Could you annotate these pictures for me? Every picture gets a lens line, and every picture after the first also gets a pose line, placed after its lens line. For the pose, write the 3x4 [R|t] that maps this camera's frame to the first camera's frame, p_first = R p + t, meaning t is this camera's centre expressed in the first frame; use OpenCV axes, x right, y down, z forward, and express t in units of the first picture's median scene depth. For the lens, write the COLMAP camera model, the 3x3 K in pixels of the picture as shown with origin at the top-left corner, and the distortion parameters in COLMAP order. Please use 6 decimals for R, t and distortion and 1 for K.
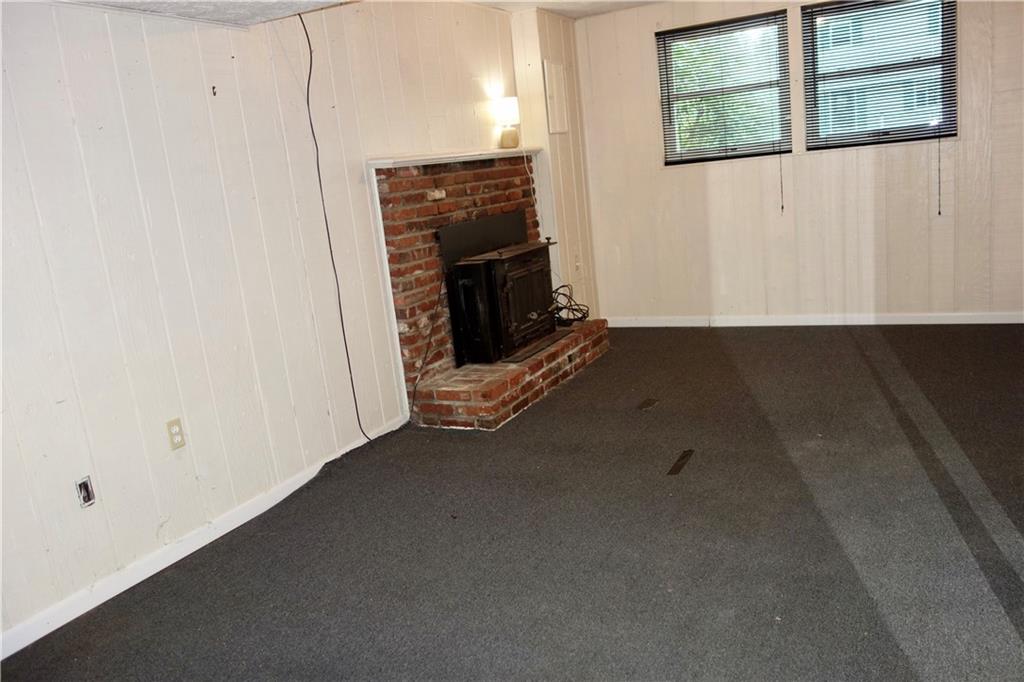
lens RADIAL K [[805.8, 0, 511.9], [0, 805.8, 352.3], [0, 0, 1]] dist [-0.013799, -0.011162]
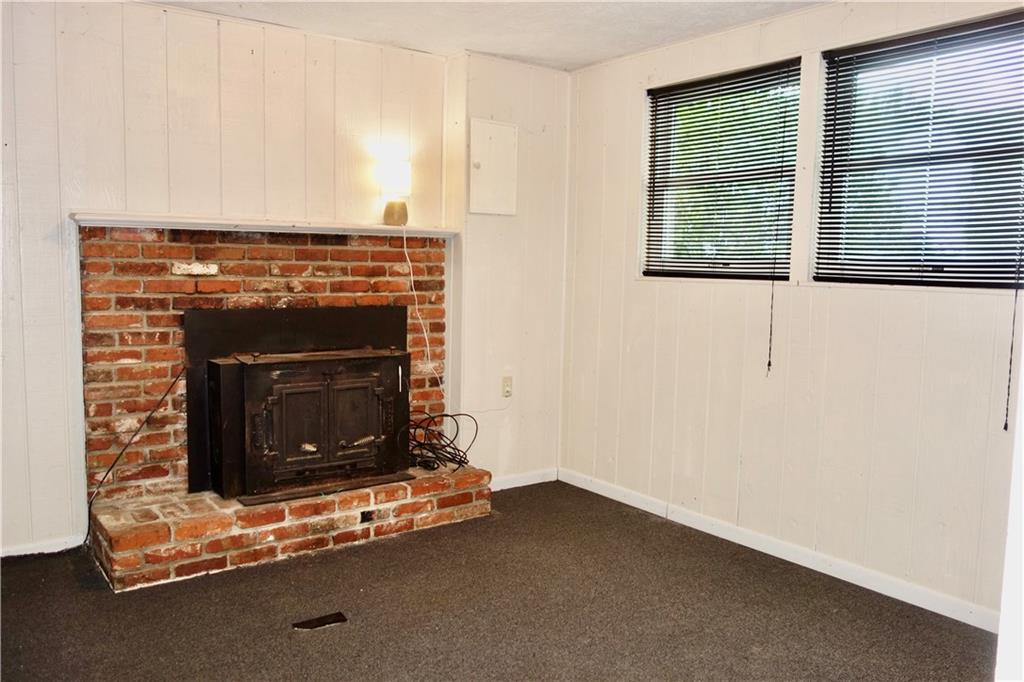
lens RADIAL K [[805.8, 0, 511.9], [0, 805.8, 352.3], [0, 0, 1]] dist [-0.013799, -0.011162]
pose [[0.888282, 0.173565, -0.425243, 0.519849], [-0.211400, 0.976451, -0.043047, -0.146435], [0.407757, 0.128135, 0.904055, 0.427484]]
